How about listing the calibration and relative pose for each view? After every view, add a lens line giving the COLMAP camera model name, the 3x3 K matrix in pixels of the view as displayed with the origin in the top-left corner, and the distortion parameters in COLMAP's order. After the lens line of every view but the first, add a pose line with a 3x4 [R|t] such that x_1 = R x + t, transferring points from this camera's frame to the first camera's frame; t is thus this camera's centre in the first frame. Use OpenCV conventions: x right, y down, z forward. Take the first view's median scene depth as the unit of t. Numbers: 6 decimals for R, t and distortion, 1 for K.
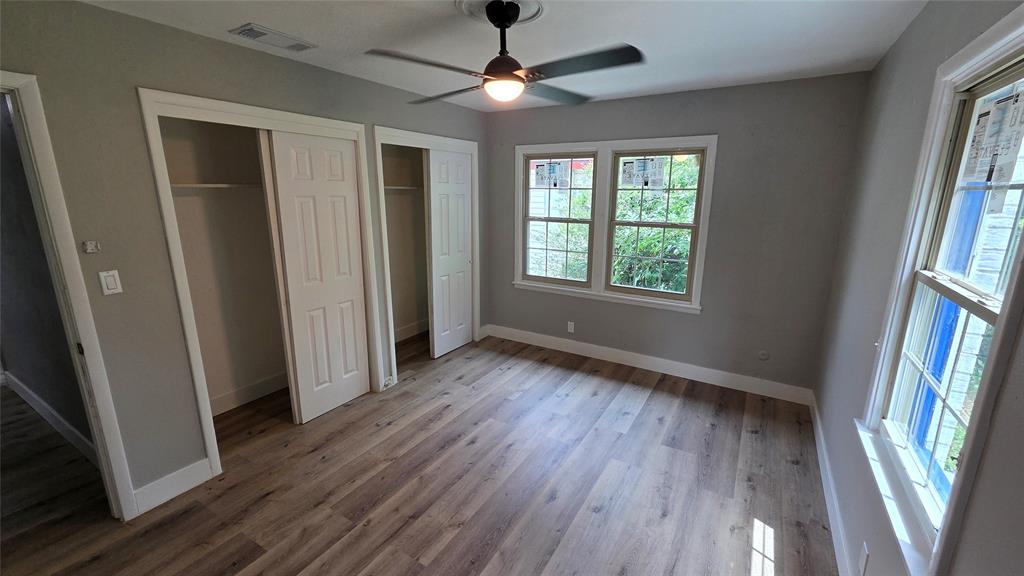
lens RADIAL K [[419.6, 0, 513.0], [0, 419.6, 288.9], [0, 0, 1]] dist [0.007290, 0.000361]
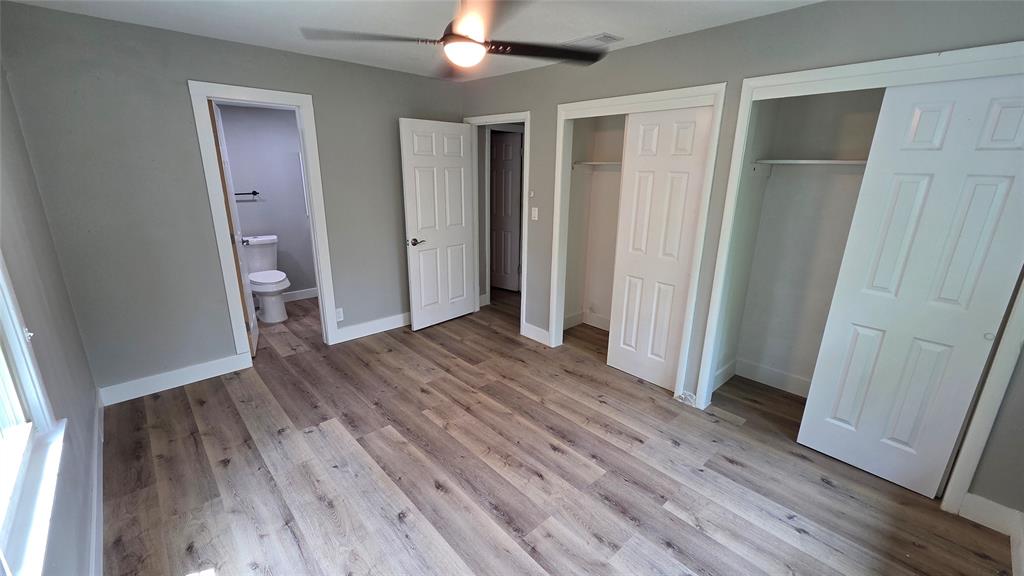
lens RADIAL K [[419.6, 0, 513.0], [0, 419.6, 288.9], [0, 0, 1]] dist [0.007290, 0.000361]
pose [[-0.281380, 0.257325, -0.924451, 0.637722], [-0.233256, 0.916139, 0.326008, -0.206797], [0.930815, 0.307366, -0.197761, 0.946081]]
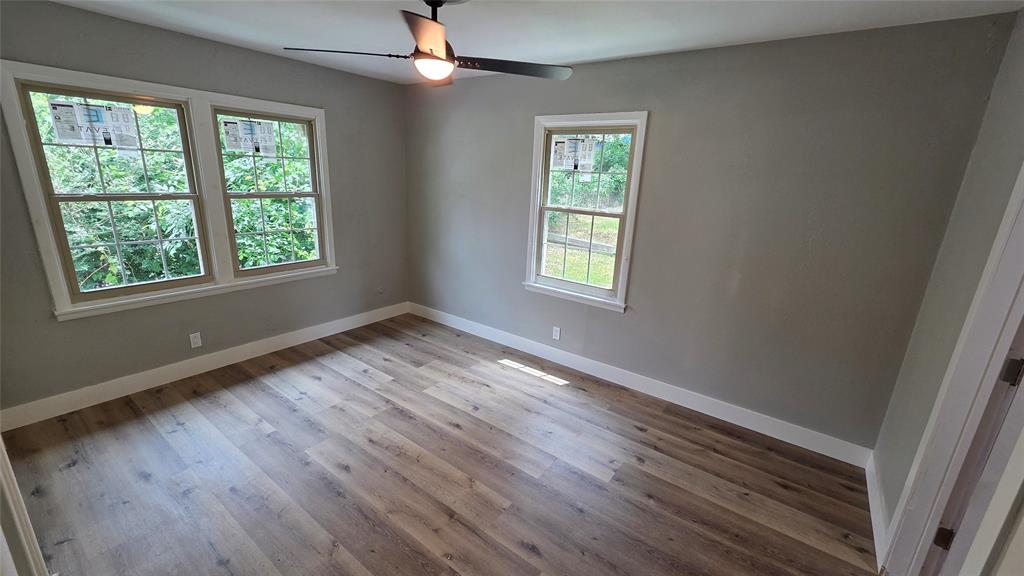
lens RADIAL K [[419.6, 0, 513.0], [0, 419.6, 288.9], [0, 0, 1]] dist [0.007290, 0.000361]
pose [[0.097008, -0.272530, 0.957244, -0.736032], [0.183096, 0.950252, 0.251984, -0.118969], [-0.978297, 0.150823, 0.142082, 0.480023]]
